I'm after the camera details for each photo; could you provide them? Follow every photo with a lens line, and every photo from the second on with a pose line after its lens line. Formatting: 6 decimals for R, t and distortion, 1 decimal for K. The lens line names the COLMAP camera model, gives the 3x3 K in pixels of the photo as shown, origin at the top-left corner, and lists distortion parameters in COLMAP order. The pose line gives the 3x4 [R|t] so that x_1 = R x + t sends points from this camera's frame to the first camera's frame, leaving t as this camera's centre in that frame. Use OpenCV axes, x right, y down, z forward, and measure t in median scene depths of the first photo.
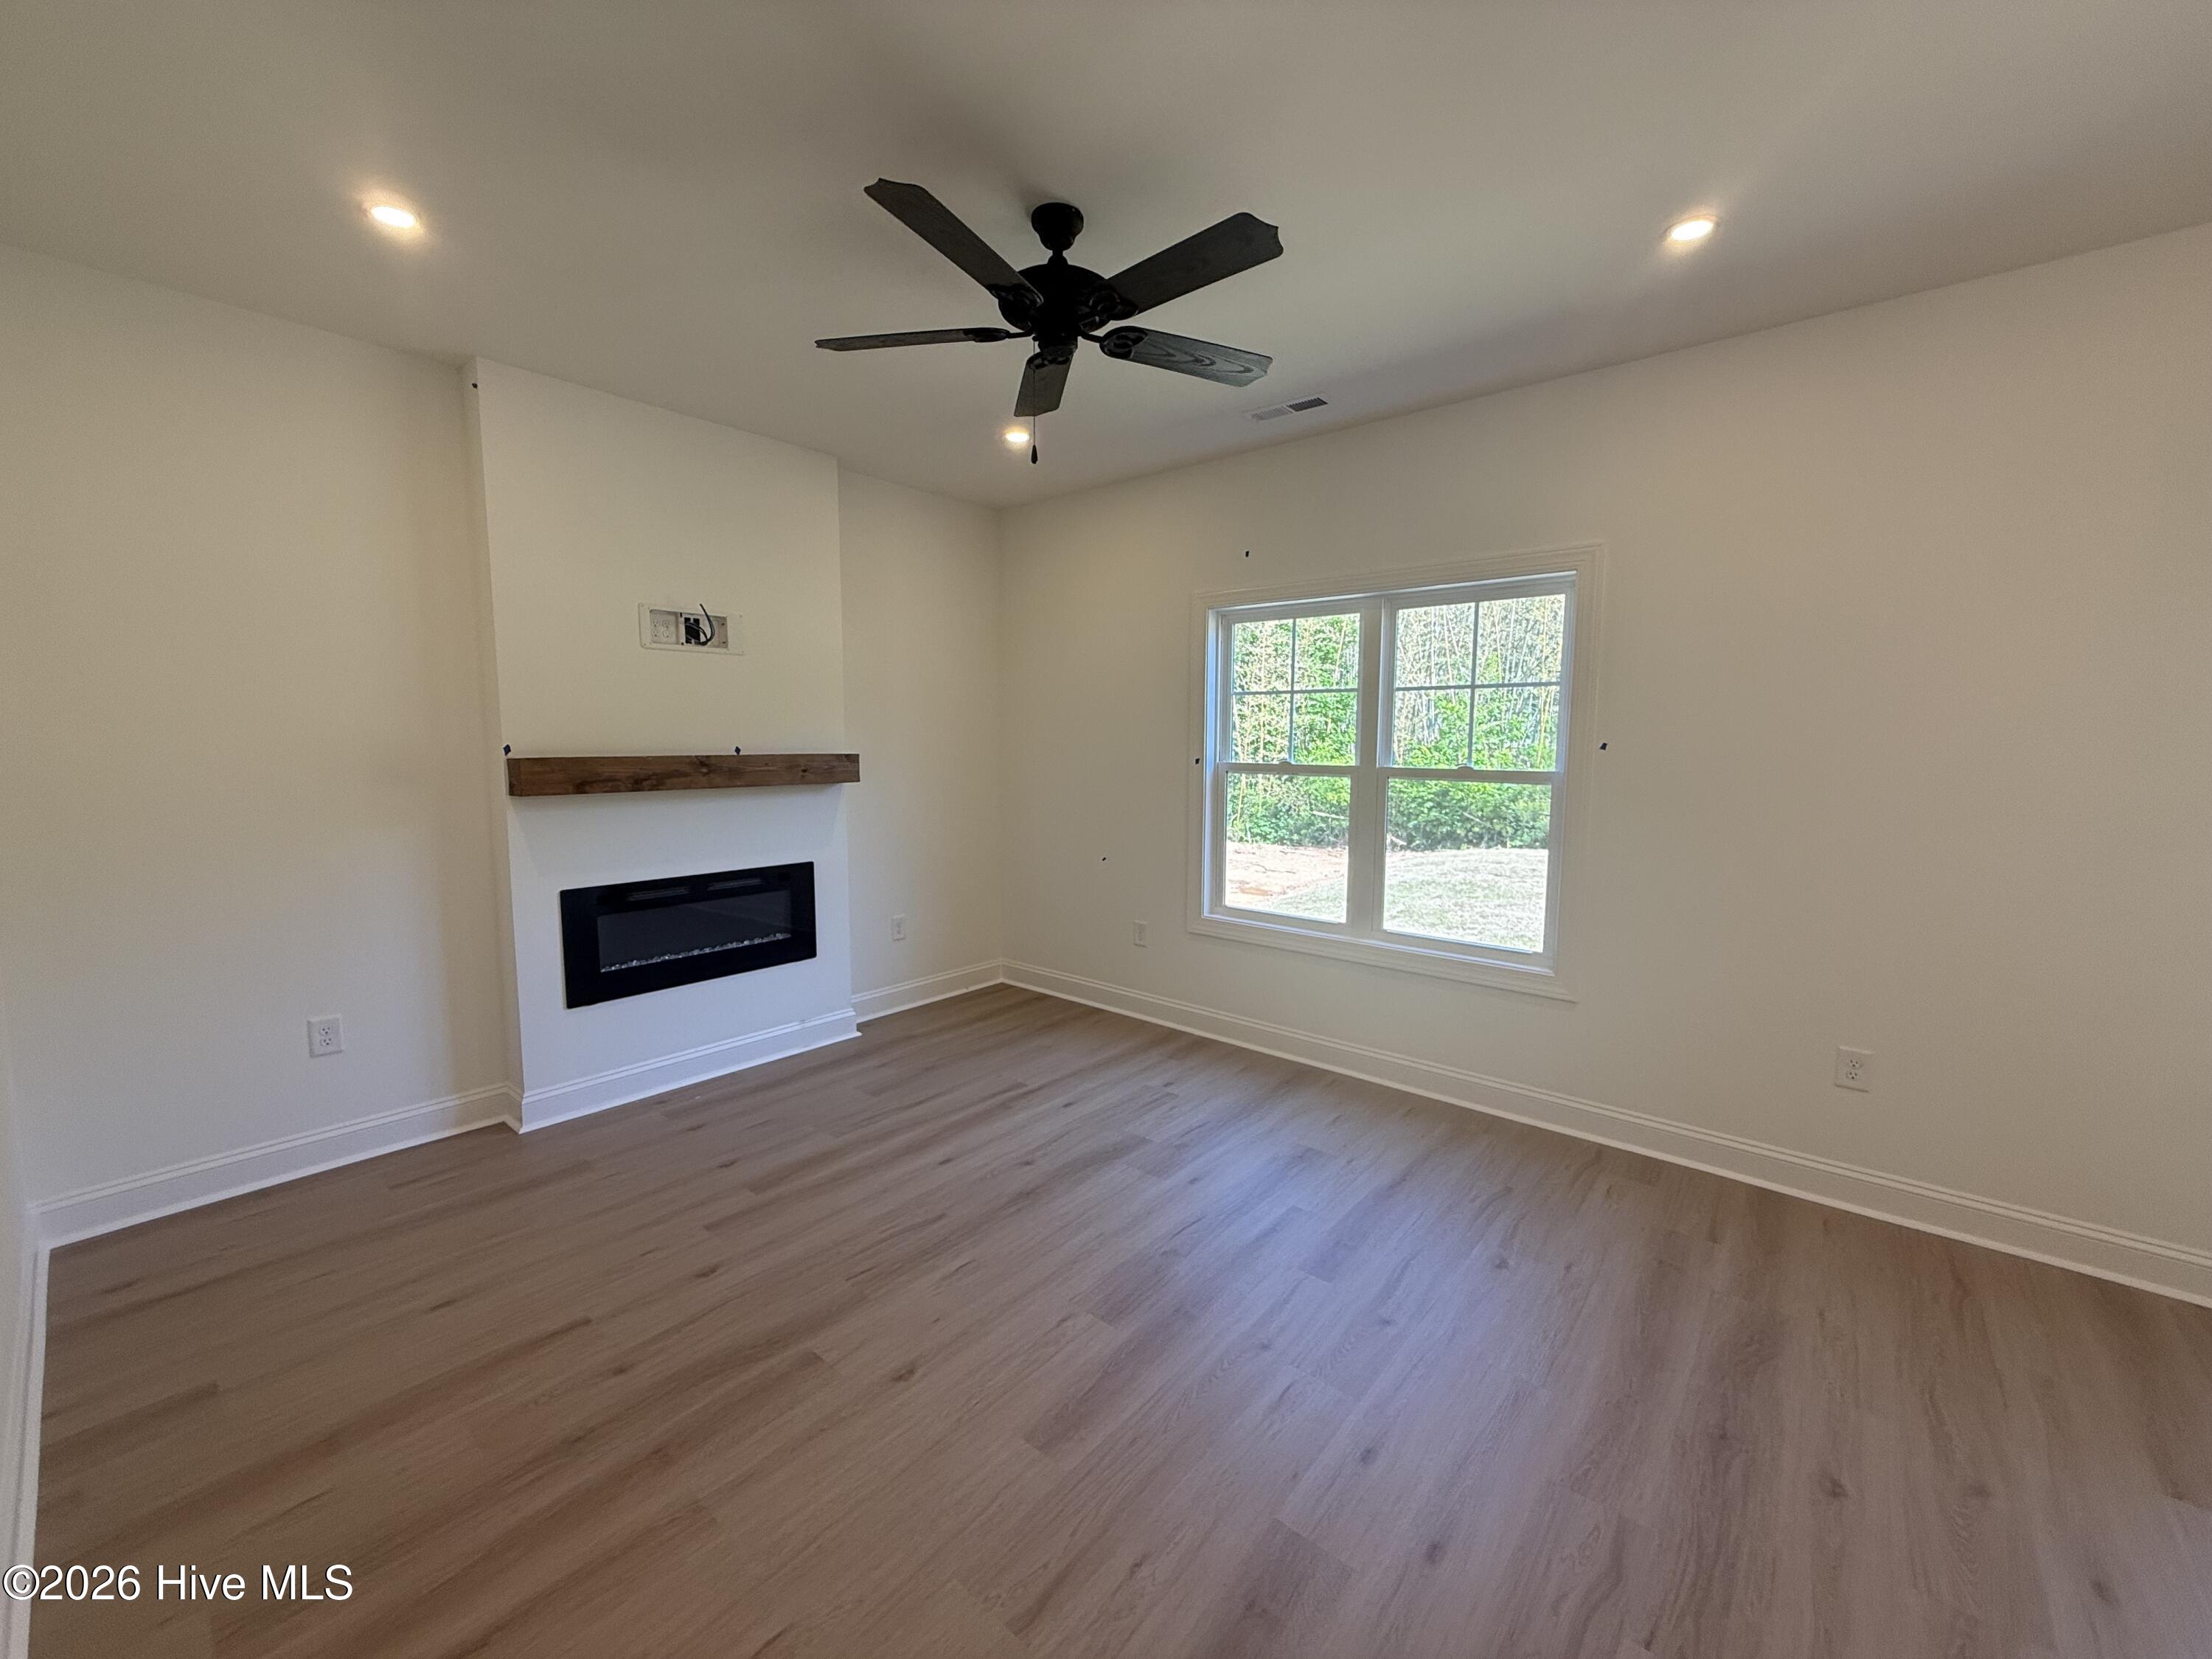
lens RADIAL K [[885.5, 0, 1106.0], [0, 885.5, 829.5], [0, 0, 1]] dist [-0.000582, -0.000175]
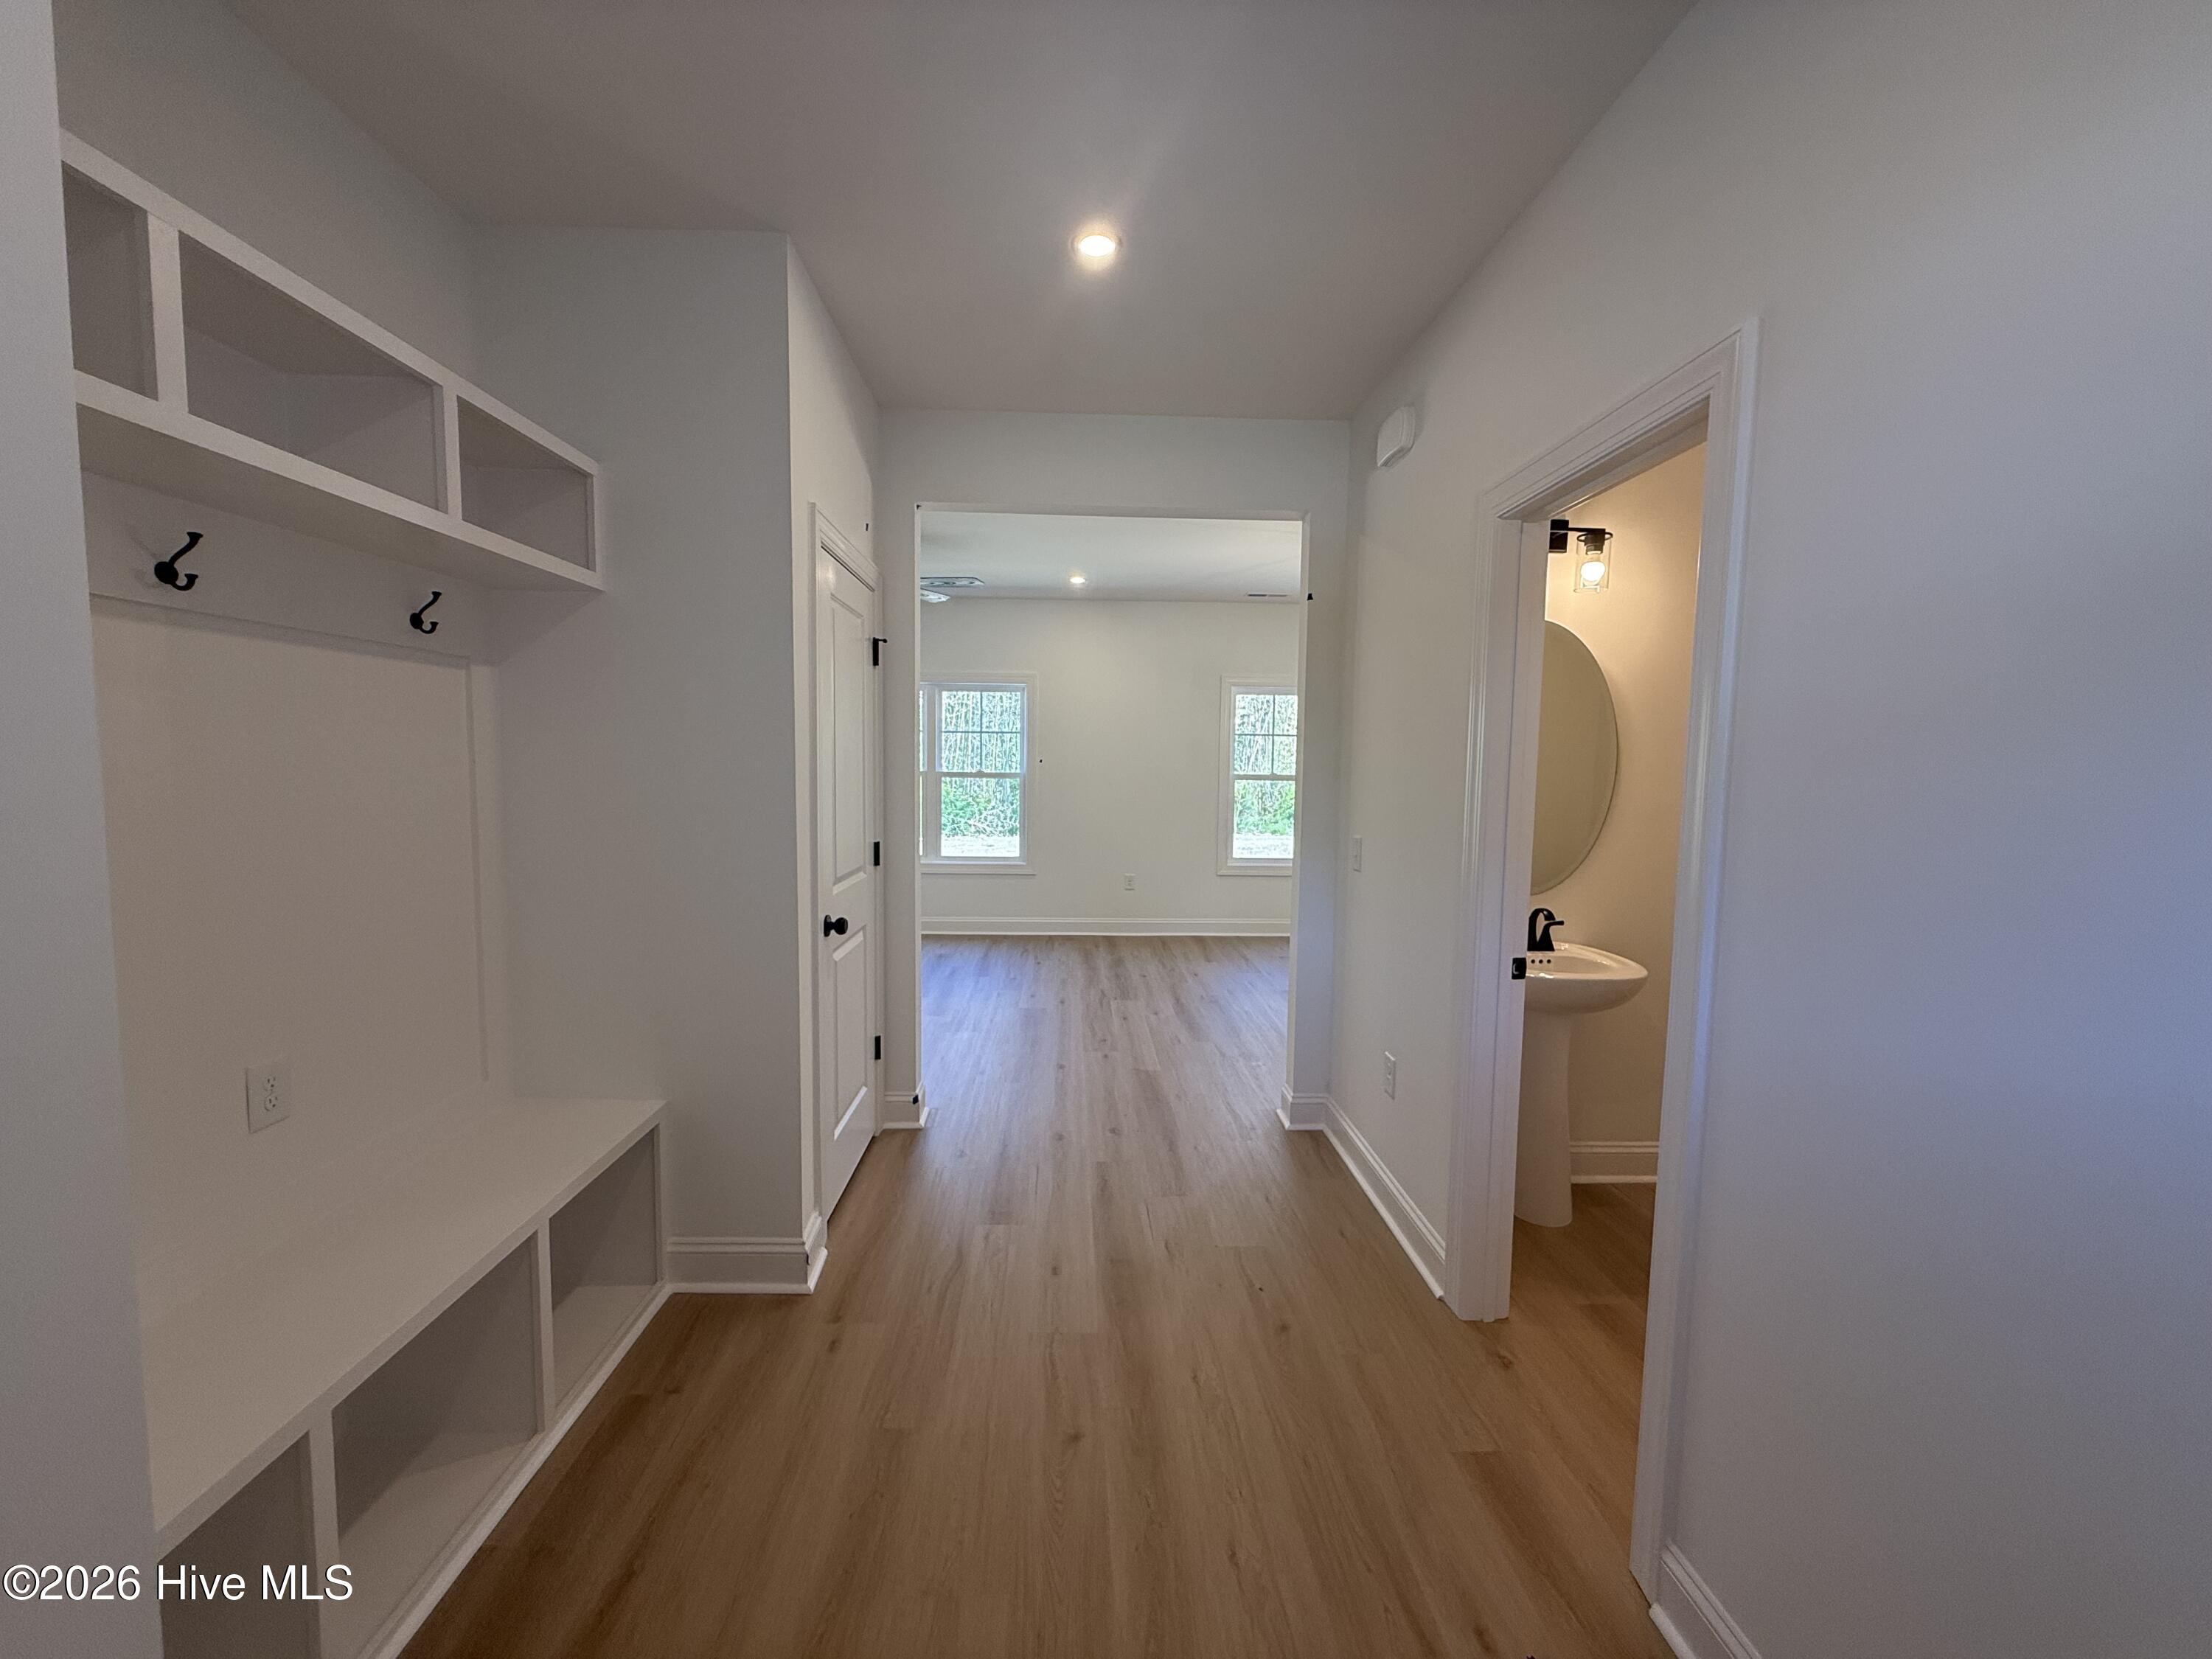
lens RADIAL K [[885.5, 0, 1106.0], [0, 885.5, 829.5], [0, 0, 1]] dist [-0.000582, -0.000175]
pose [[0.735594, -0.059238, 0.674827, -1.014008], [0.058289, 0.998010, 0.024069, 0.042317], [-0.674910, 0.021630, 0.737583, -0.937291]]
